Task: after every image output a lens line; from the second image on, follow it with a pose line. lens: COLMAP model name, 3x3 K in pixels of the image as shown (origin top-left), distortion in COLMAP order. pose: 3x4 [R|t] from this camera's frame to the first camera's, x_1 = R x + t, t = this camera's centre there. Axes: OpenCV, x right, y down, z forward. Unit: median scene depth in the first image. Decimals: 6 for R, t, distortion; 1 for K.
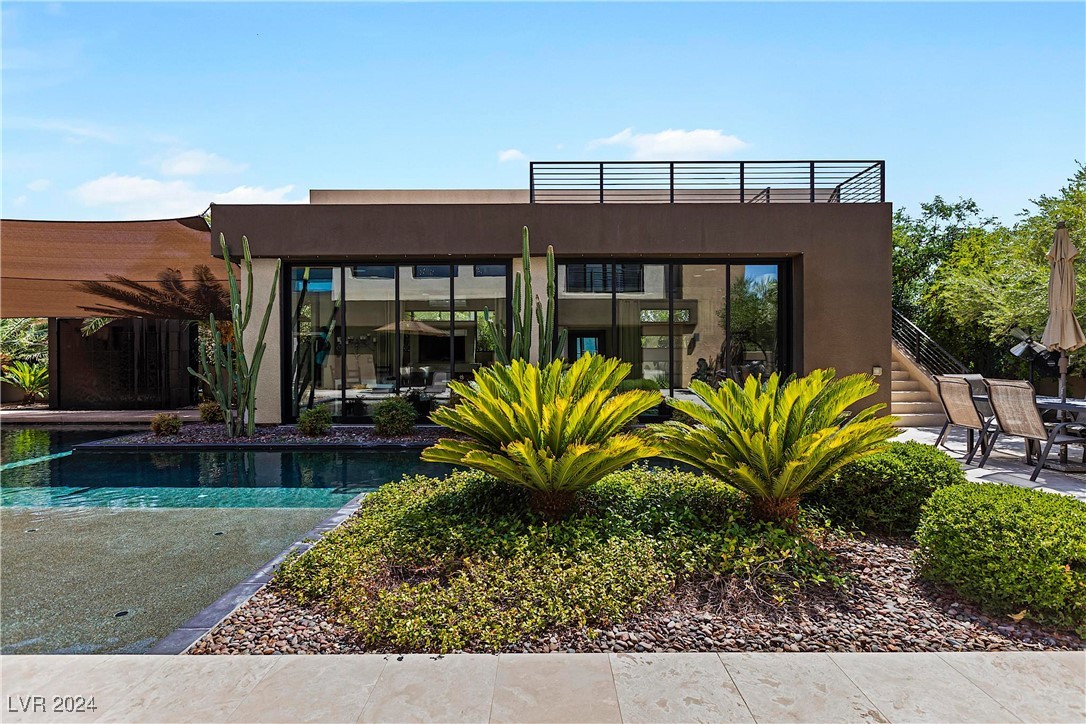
lens RADIAL K [[522.6, 0, 536.4], [0, 522.6, 363.2], [0, 0, 1]] dist [-0.007677, 0.008628]
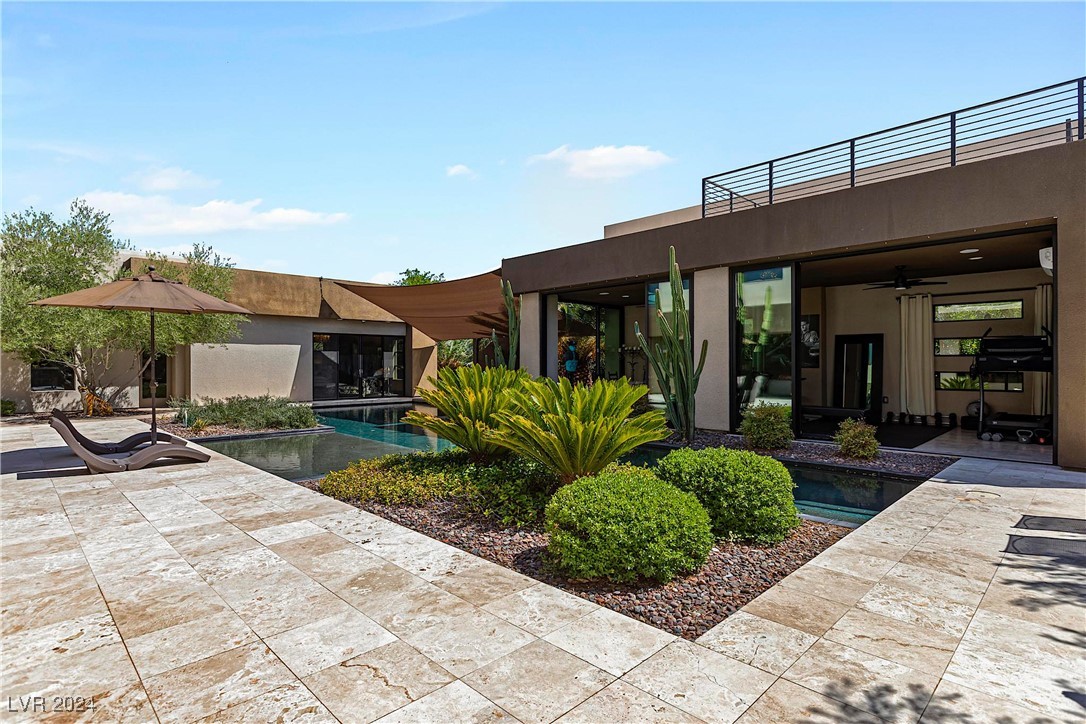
lens RADIAL K [[558.5, 0, 543.0], [0, 558.5, 362.0], [0, 0, 1]] dist [0.001429, -0.000759]
pose [[0.696077, 0.000254, -0.717967, 2.510295], [-0.011890, 0.999867, -0.011173, -0.012381], [0.717869, 0.016314, 0.695987, -0.002499]]
